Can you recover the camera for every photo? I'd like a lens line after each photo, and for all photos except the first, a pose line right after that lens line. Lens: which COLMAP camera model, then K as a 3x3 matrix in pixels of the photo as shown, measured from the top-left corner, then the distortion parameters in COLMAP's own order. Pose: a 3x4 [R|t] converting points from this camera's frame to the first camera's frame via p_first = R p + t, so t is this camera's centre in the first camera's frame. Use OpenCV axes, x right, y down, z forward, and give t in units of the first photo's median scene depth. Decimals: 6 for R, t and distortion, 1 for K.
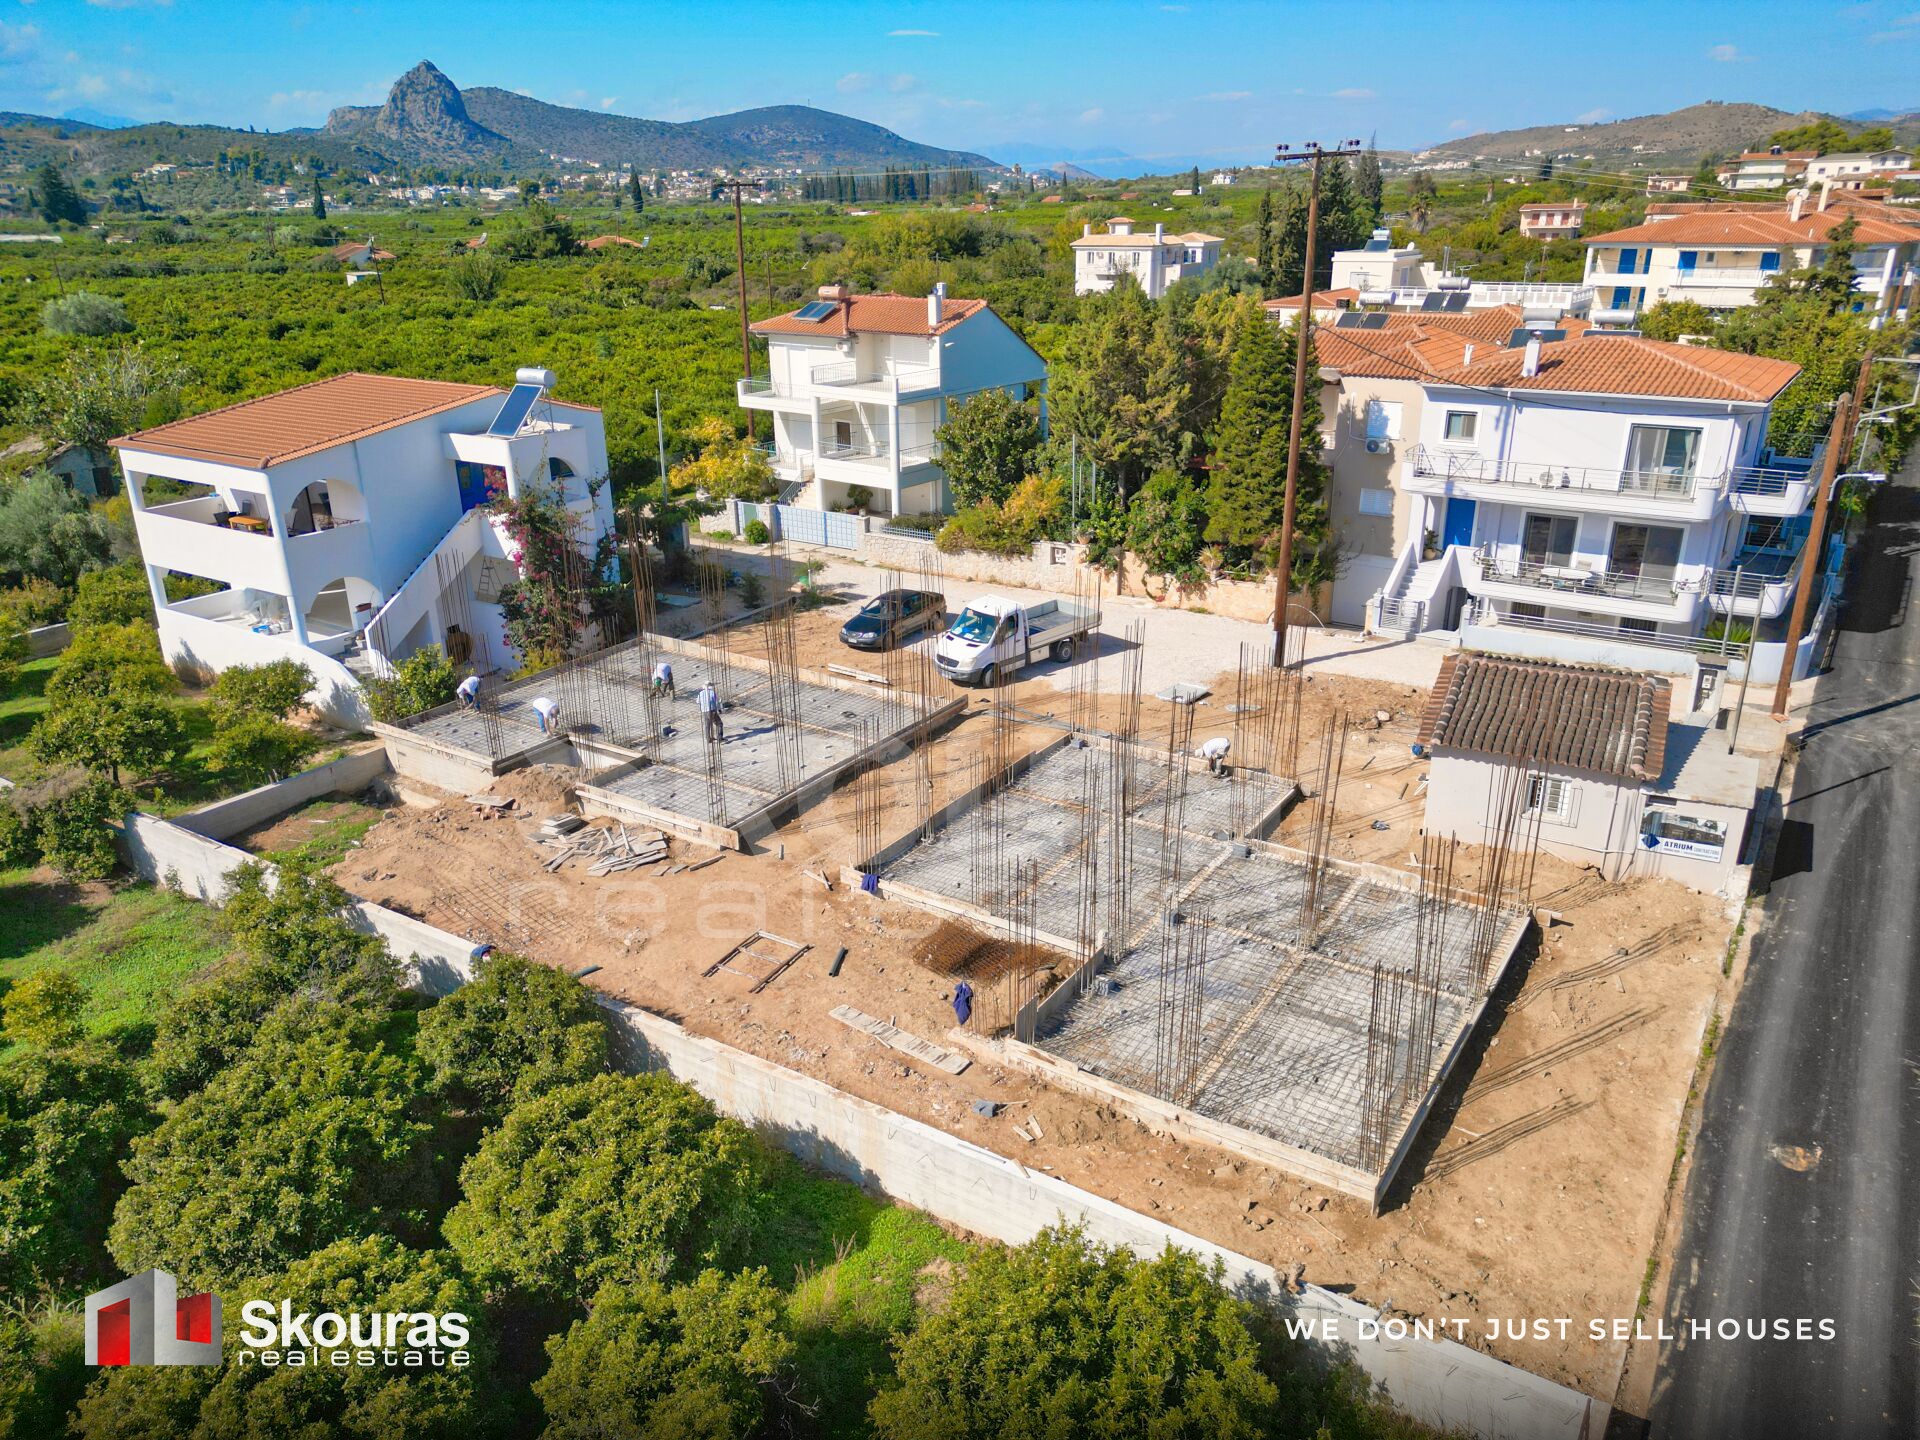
lens RADIAL K [[1334.8, 0, 953.3], [0, 1334.8, 724.3], [0, 0, 1]] dist [0.069322, -0.065041]
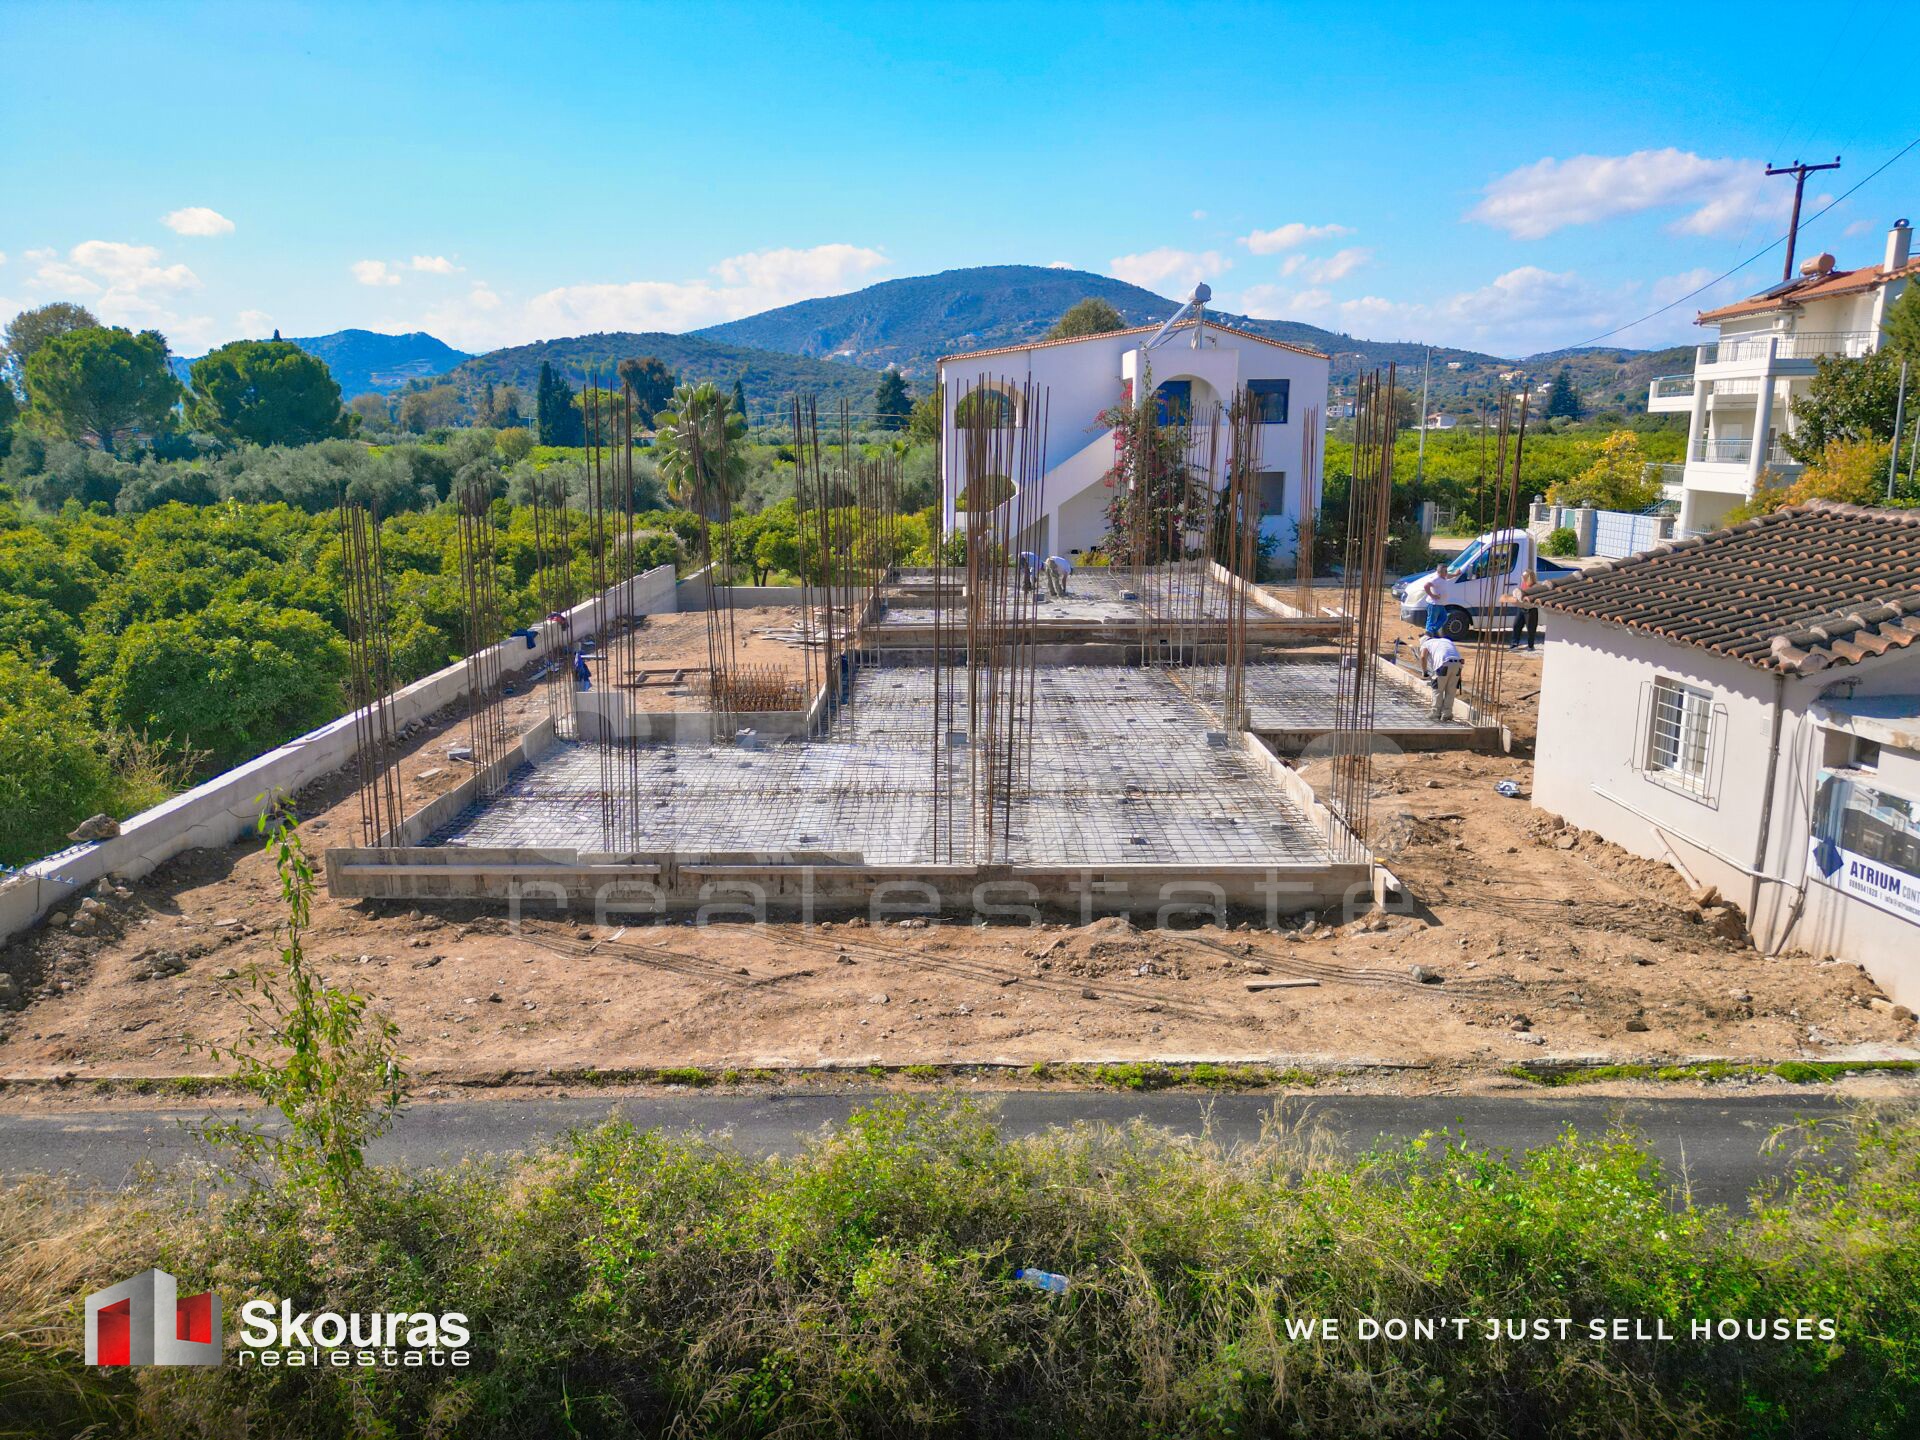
lens RADIAL K [[1334.8, 0, 953.3], [0, 1334.8, 724.3], [0, 0, 1]] dist [0.069322, -0.065041]
pose [[0.522344, 0.186777, -0.832028, 0.705806], [-0.315104, 0.948935, 0.015200, 0.123981], [0.792380, 0.254236, 0.554525, 0.574568]]
